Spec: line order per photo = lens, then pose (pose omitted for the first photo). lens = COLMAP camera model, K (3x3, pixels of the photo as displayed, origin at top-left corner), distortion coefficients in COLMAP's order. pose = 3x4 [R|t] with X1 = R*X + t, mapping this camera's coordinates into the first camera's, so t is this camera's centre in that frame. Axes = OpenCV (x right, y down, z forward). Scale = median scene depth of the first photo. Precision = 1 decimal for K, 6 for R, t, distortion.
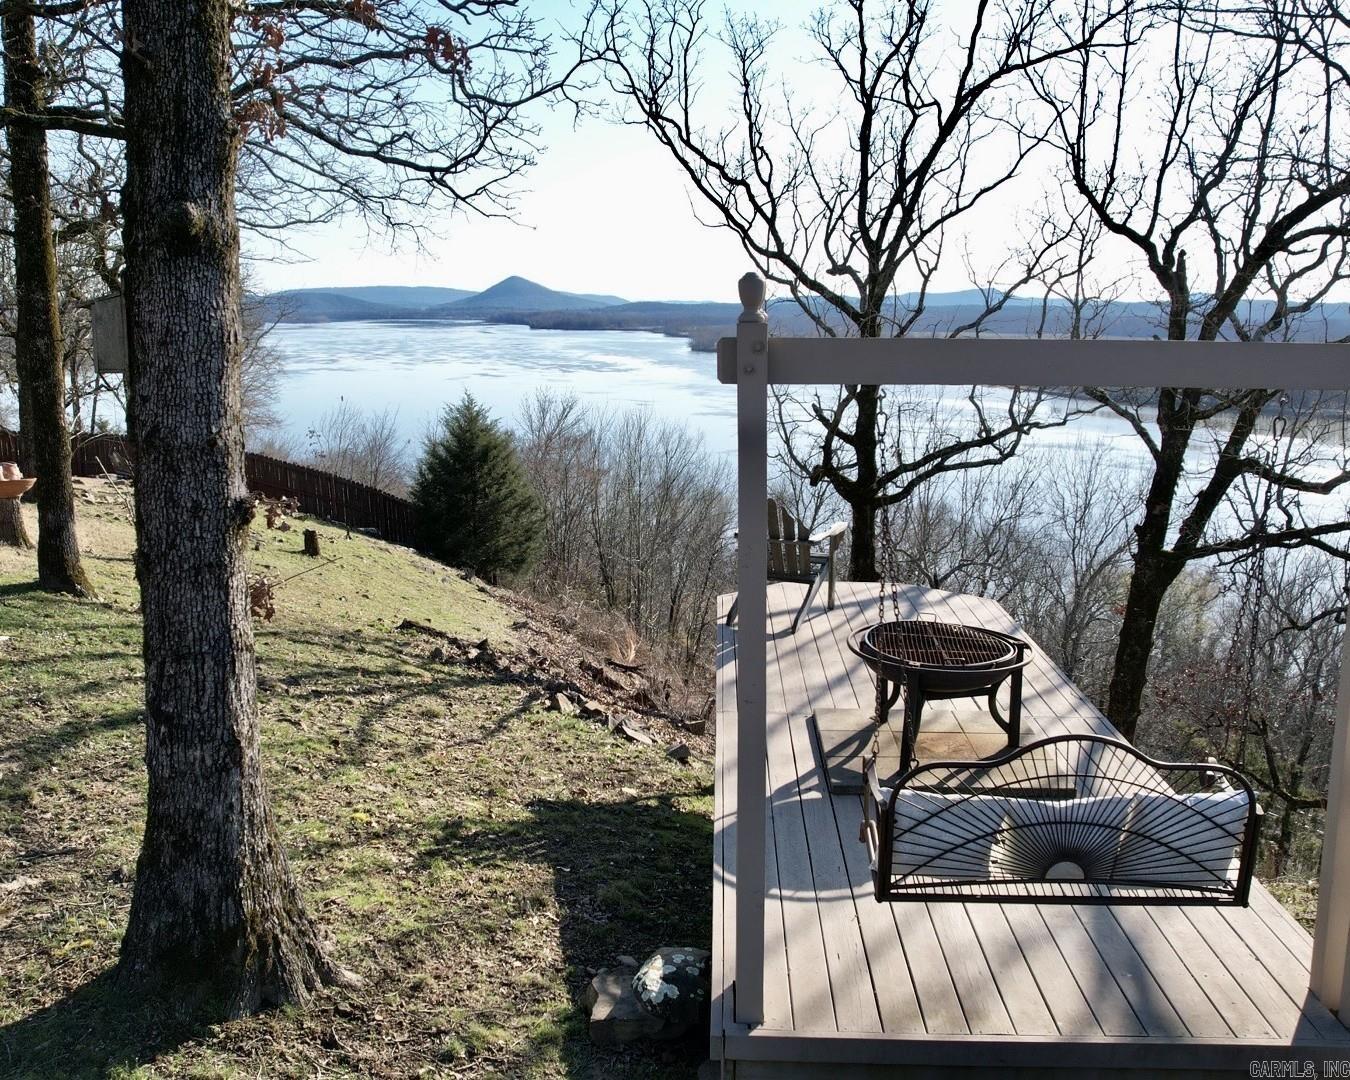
lens RADIAL K [[1308.9, 0, 667.6], [0, 1308.9, 524.6], [0, 0, 1]] dist [-0.051526, -0.001241]
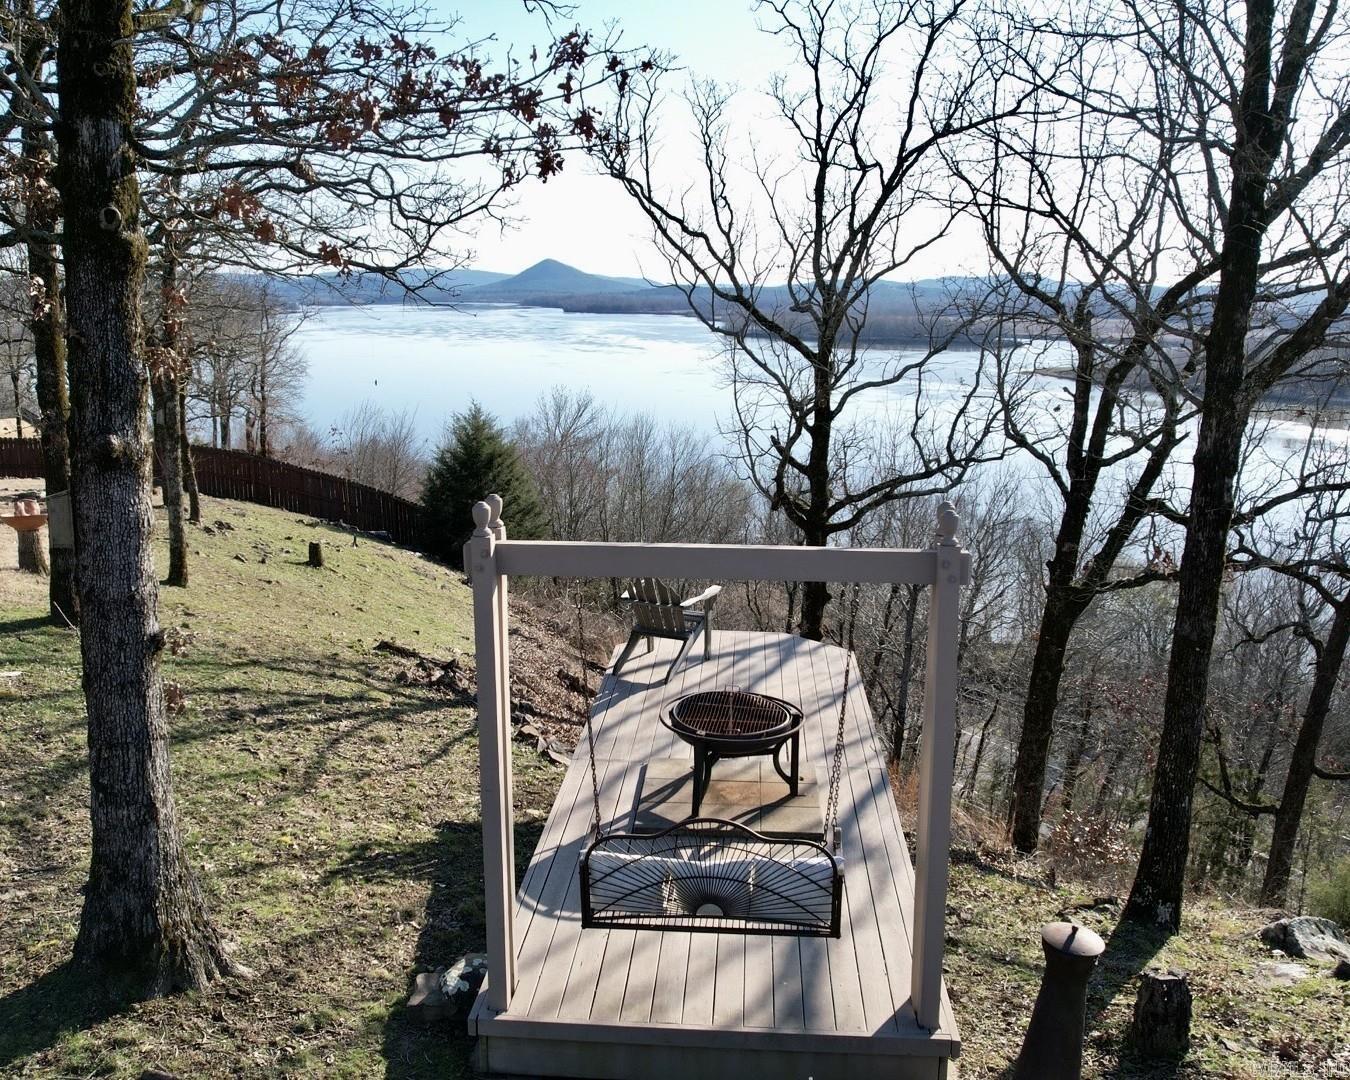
lens RADIAL K [[1308.9, 0, 667.6], [0, 1308.9, 524.6], [0, 0, 1]] dist [-0.051526, -0.001241]
pose [[0.999653, 0.006948, -0.025410, 0.137801], [-0.006625, 0.999897, 0.012753, -0.083564], [0.025496, -0.012580, 0.999596, -0.205010]]
